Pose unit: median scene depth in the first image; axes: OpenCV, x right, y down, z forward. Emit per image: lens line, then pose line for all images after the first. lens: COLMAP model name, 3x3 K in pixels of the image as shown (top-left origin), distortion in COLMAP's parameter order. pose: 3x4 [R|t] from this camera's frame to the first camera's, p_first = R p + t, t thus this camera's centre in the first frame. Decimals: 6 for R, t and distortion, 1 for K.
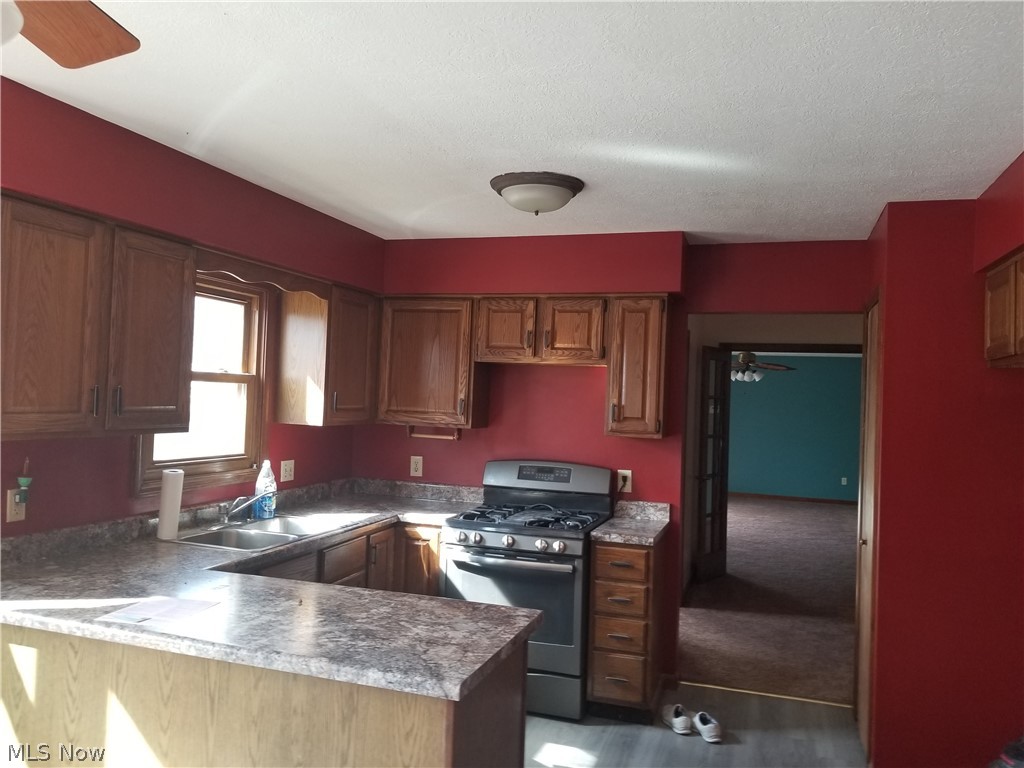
lens RADIAL K [[797.5, 0, 512.0], [0, 797.5, 384.0], [0, 0, 1]] dist [0.110331, -0.196967]
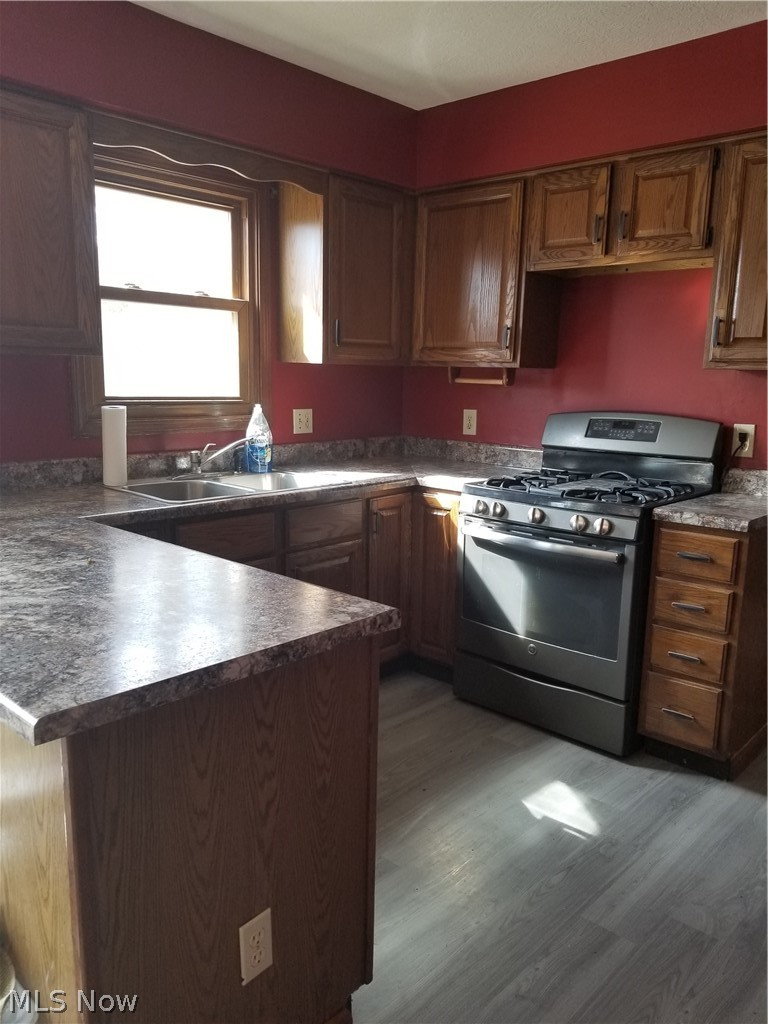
lens RADIAL K [[797.5, 0, 384.9], [0, 797.5, 533.8], [0, 0, 1]] dist [0.110331, -0.196967]
pose [[0.911773, 0.063682, -0.405728, 0.160134], [0.019590, 0.980037, 0.197849, 0.062107], [0.410228, -0.188342, 0.892323, 0.272154]]
